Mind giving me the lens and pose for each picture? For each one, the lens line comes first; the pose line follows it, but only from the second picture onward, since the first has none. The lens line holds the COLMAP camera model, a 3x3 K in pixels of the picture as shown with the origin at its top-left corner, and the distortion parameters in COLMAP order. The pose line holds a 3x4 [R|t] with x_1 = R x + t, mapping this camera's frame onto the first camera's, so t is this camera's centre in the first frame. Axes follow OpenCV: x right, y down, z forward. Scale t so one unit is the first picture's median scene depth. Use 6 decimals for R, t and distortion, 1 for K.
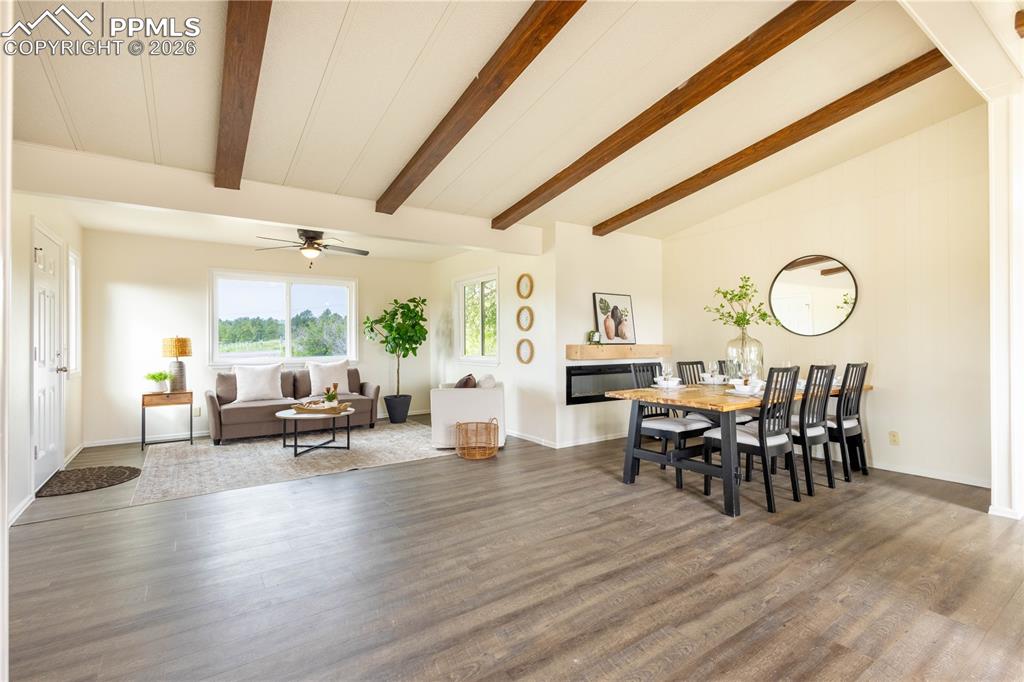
lens RADIAL K [[469.5, 0, 510.6], [0, 469.5, 337.9], [0, 0, 1]] dist [0.009732, -0.002541]
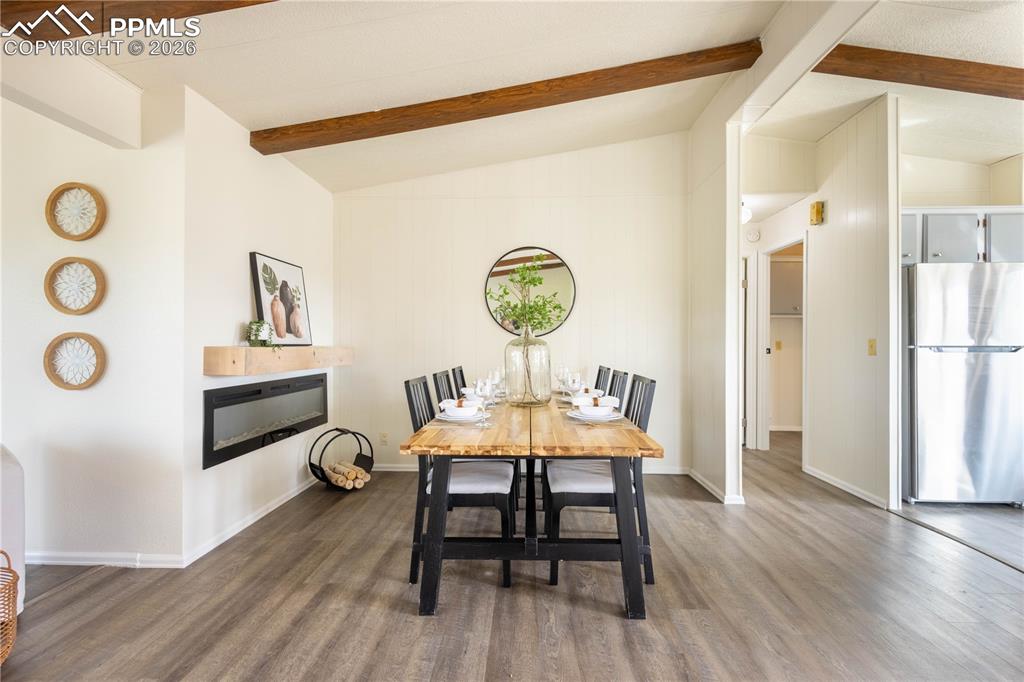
lens RADIAL K [[469.5, 0, 513.3], [0, 469.5, 341.5], [0, 0, 1]] dist [0.009732, -0.002541]
pose [[0.594436, 0.010472, 0.804075, -0.081466], [-0.014755, 0.999889, -0.002114, 0.005295], [-0.804008, -0.010607, 0.594524, 0.422769]]
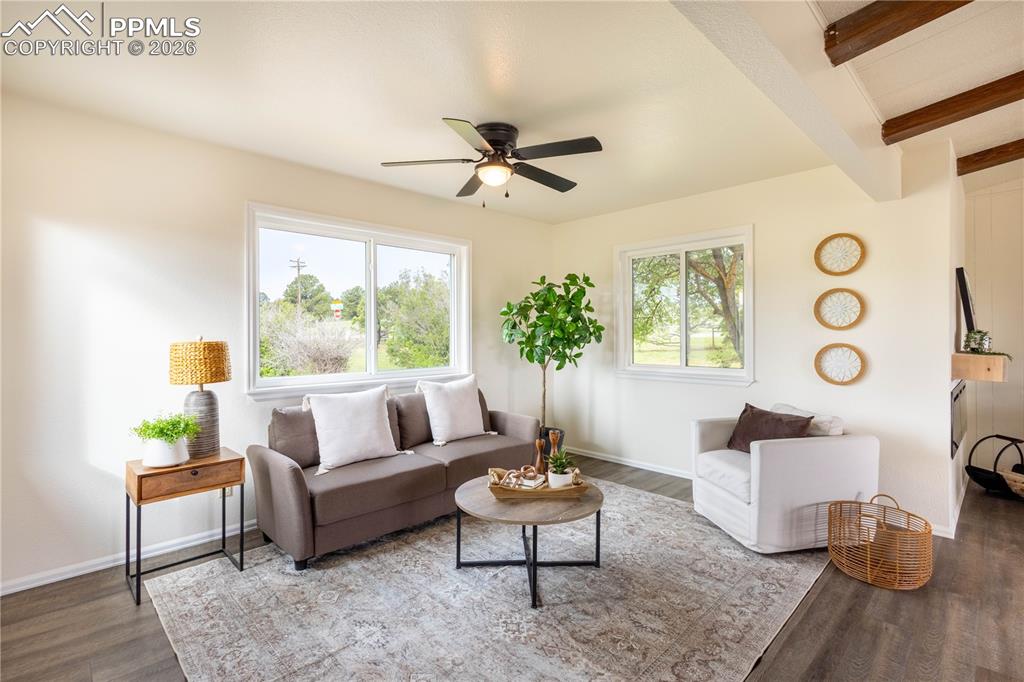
lens RADIAL K [[469.5, 0, 510.8], [0, 469.5, 340.1], [0, 0, 1]] dist [0.009732, -0.002541]
pose [[0.985723, 0.000026, 0.168375, -0.486643], [-0.003561, 0.999779, 0.020696, -0.013055], [-0.168337, -0.021000, 0.985506, 0.491098]]
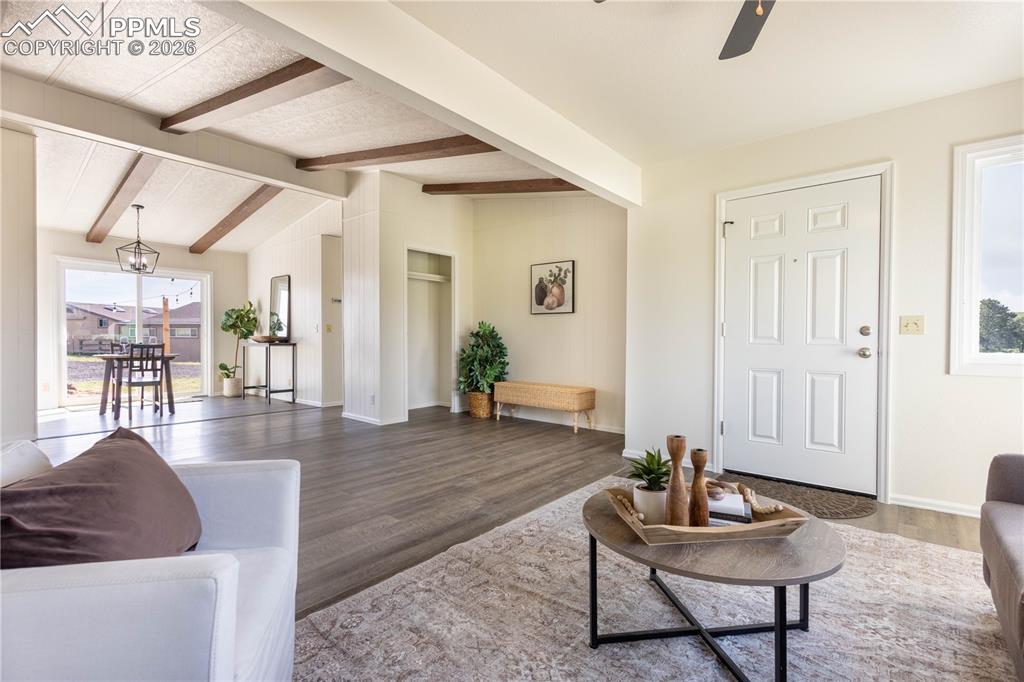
lens RADIAL K [[469.5, 0, 510.4], [0, 469.5, 339.5], [0, 0, 1]] dist [0.009732, -0.002541]
pose [[-0.963590, 0.002270, -0.267374, -0.198082], [0.003363, 0.999988, -0.003632, 0.037634], [0.267362, -0.004399, -0.963586, 1.196735]]
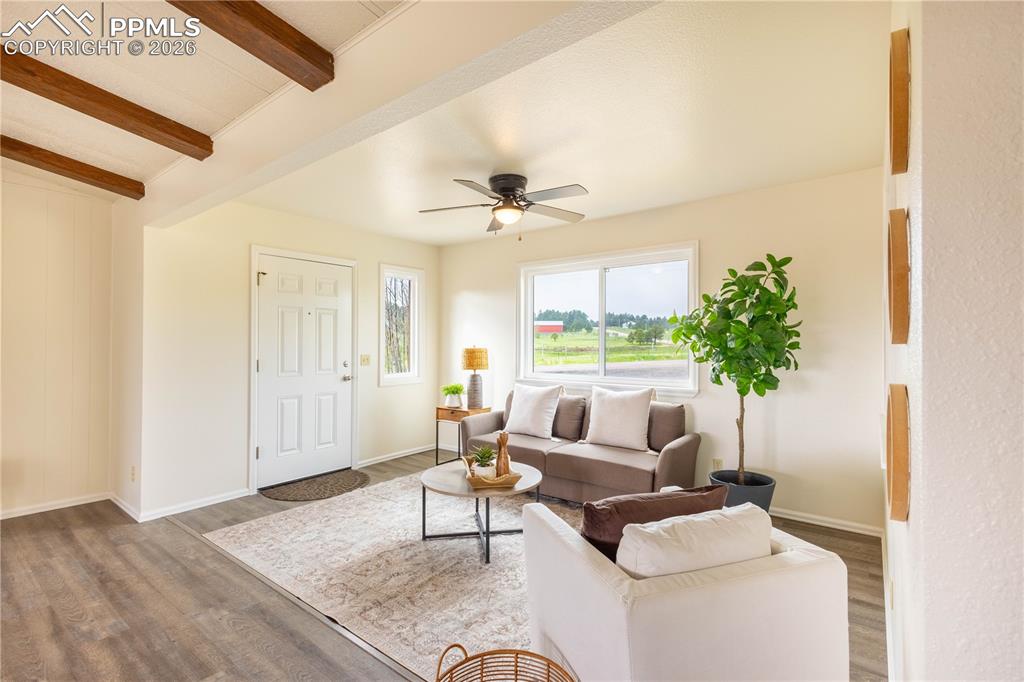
lens RADIAL K [[469.5, 0, 512.4], [0, 469.5, 341.7], [0, 0, 1]] dist [0.009732, -0.002541]
pose [[0.301063, 0.005133, -0.953590, 0.165136], [0.007322, 0.999944, 0.007694, -0.018258], [0.953576, -0.009299, 0.301009, 0.810404]]
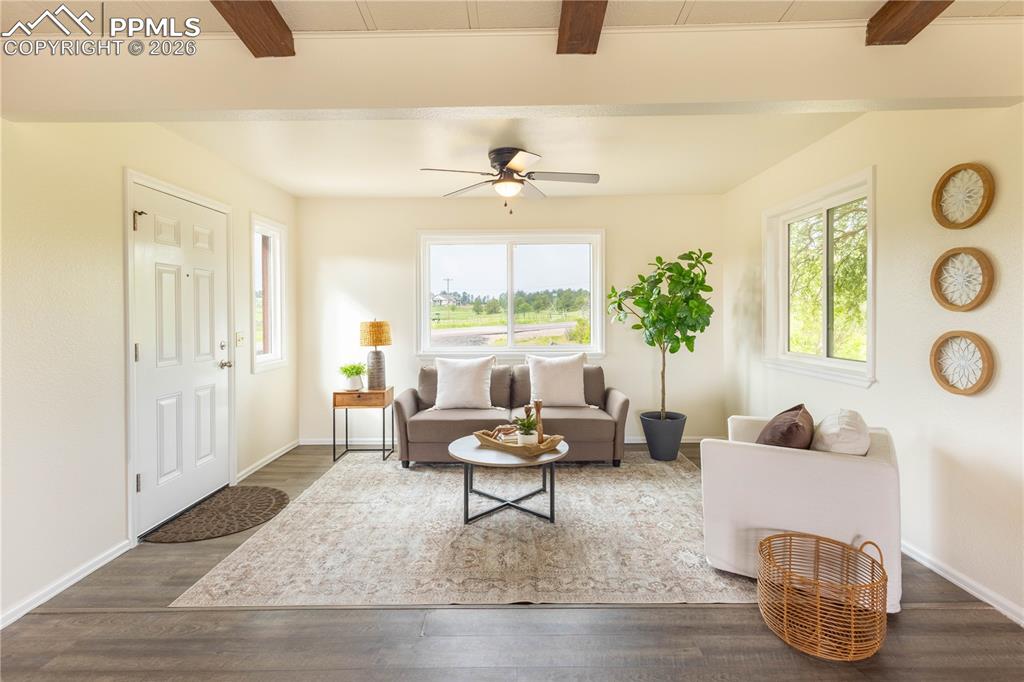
lens RADIAL K [[498.0, 0, 515.6], [0, 498.0, 321.7], [0, 0, 1]] dist [0.013665, -0.002901]
pose [[0.821303, 0.008797, -0.570424, -0.036194], [0.007382, 0.999633, 0.026046, -0.019898], [0.570444, -0.025602, 0.820938, 0.452699]]
